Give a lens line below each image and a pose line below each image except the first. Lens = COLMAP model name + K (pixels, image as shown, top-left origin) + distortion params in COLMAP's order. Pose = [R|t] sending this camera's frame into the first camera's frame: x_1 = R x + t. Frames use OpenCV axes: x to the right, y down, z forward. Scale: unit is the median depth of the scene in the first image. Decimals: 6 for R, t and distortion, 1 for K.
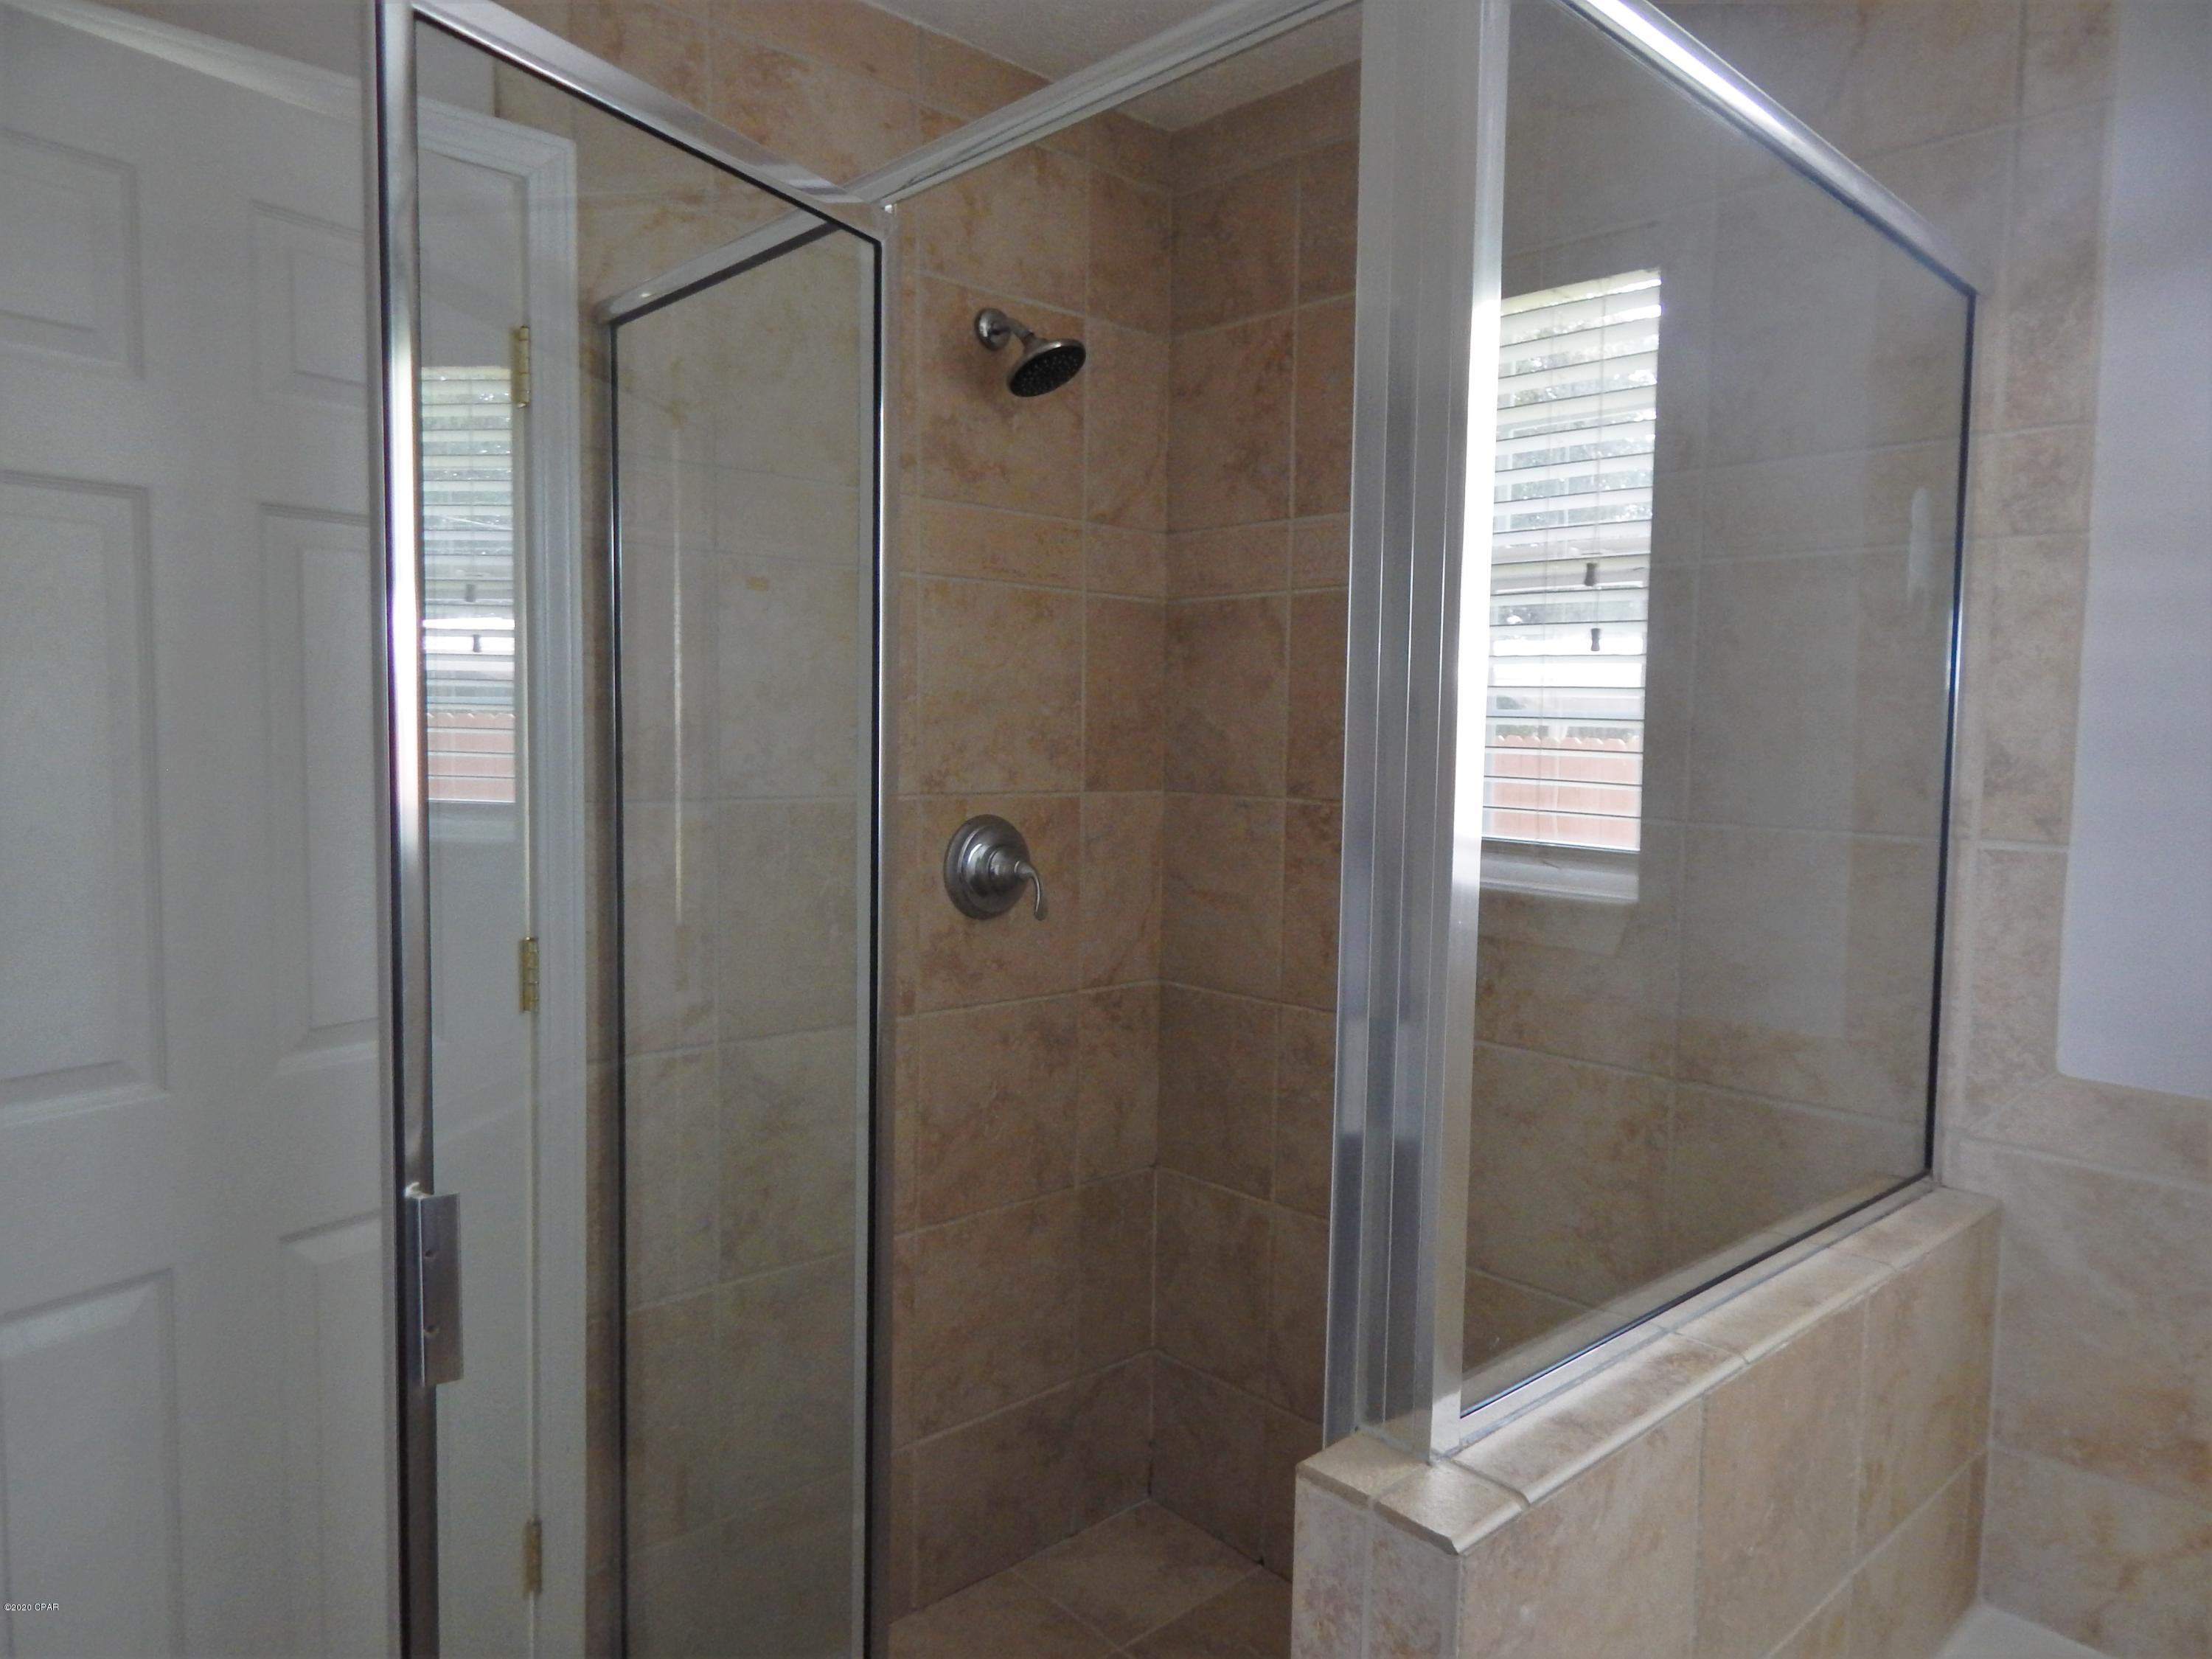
lens RADIAL K [[1421.4, 0, 1102.0], [0, 1421.4, 833.5], [0, 0, 1]] dist [0.034406, -0.033937]
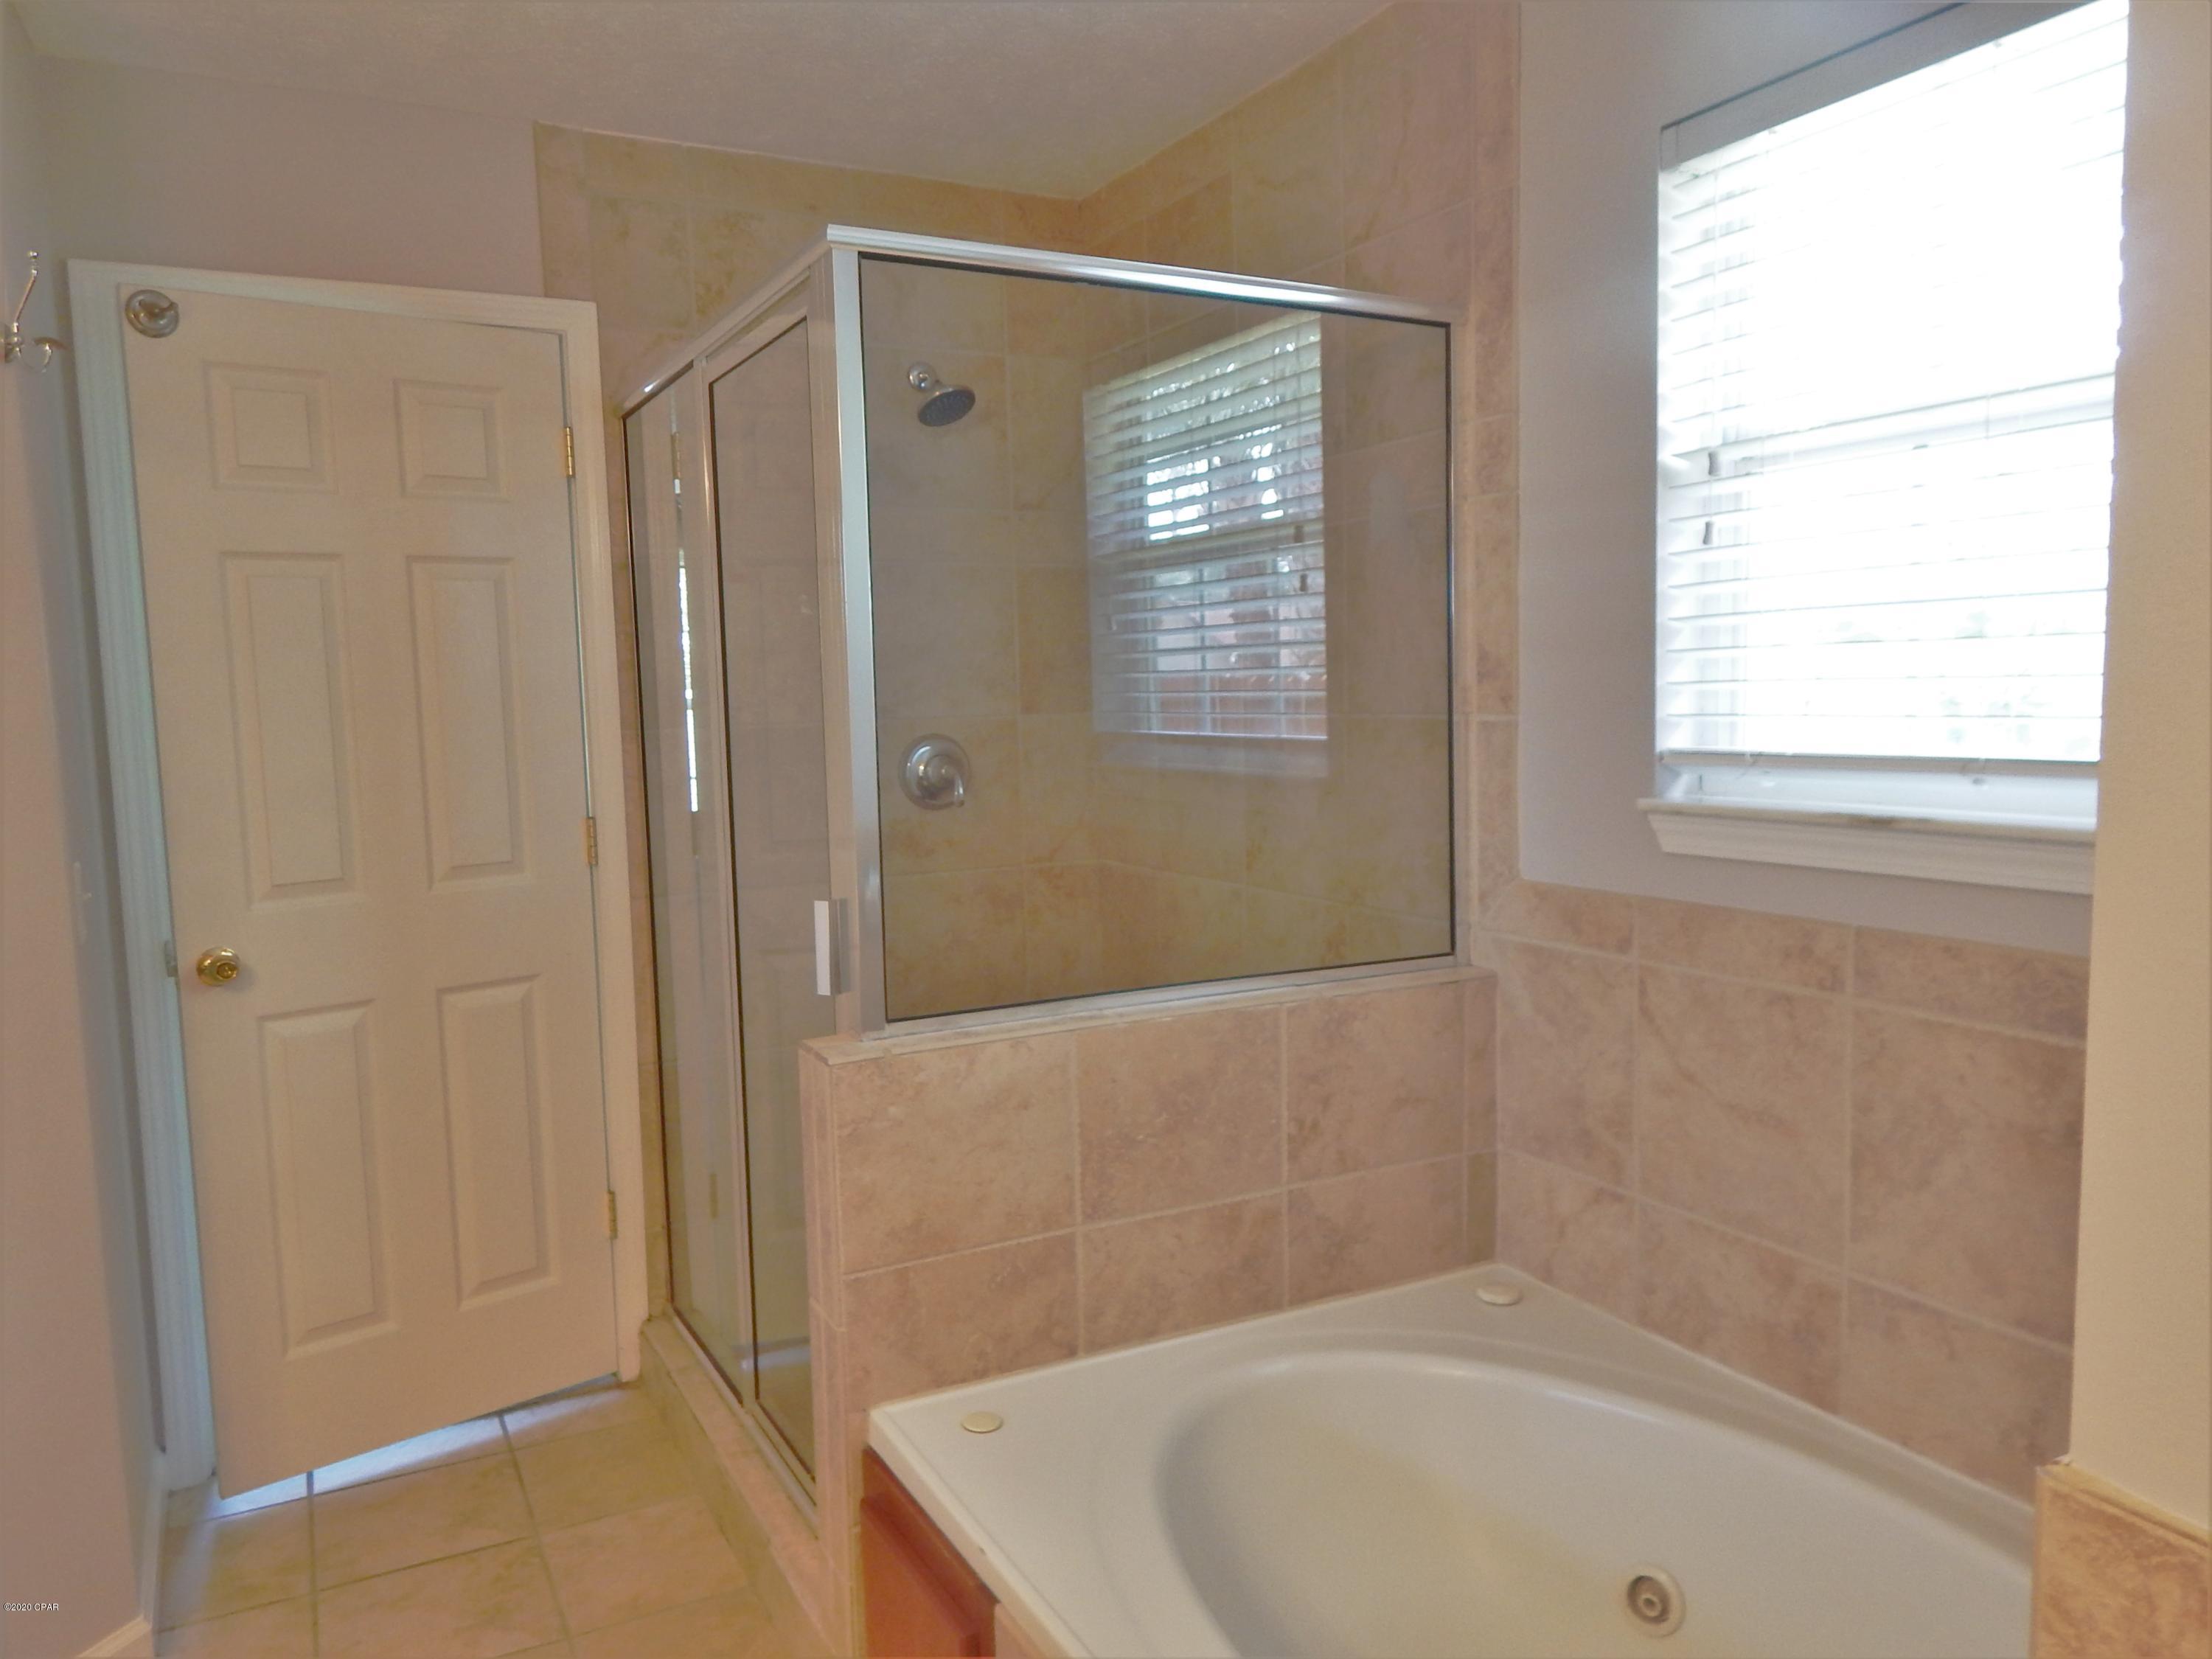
lens RADIAL K [[1472.7, 0, 1108.6], [0, 1472.7, 819.8], [0, 0, 1]] dist [0.020559, -0.002974]
pose [[0.970413, -0.023004, -0.240351, 0.618661], [0.027858, 0.999470, 0.016817, 0.074493], [0.239837, -0.023015, 0.970540, -0.491932]]
